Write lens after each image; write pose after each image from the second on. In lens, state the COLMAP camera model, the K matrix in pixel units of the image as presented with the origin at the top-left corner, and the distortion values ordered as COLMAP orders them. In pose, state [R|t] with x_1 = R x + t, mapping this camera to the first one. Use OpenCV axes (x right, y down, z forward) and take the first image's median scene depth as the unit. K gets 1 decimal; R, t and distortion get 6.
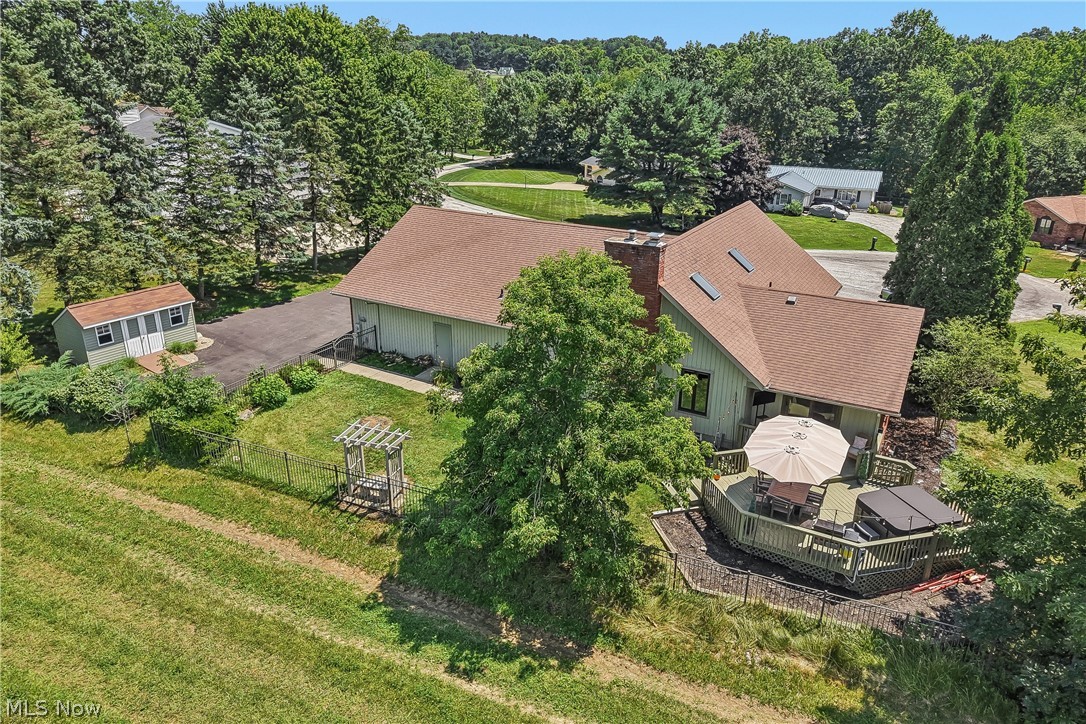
lens RADIAL K [[741.7, 0, 543.0], [0, 741.7, 362.0], [0, 0, 1]] dist [0.020523, -0.002211]
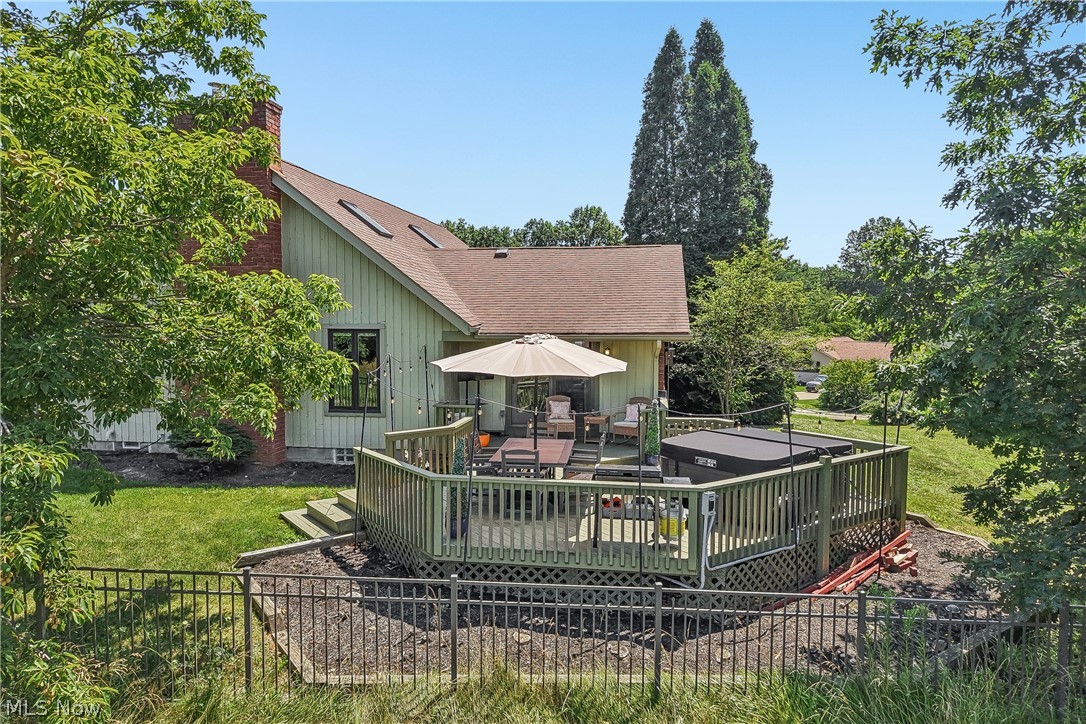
lens RADIAL K [[738.5, 0, 547.7], [0, 738.5, 342.6], [0, 0, 1]] dist [0.010627, -0.003211]
pose [[0.931154, -0.026527, 0.363661, 0.161142], [0.139152, 0.947719, -0.287168, 0.234053], [-0.337031, 0.318001, 0.886163, 0.530079]]
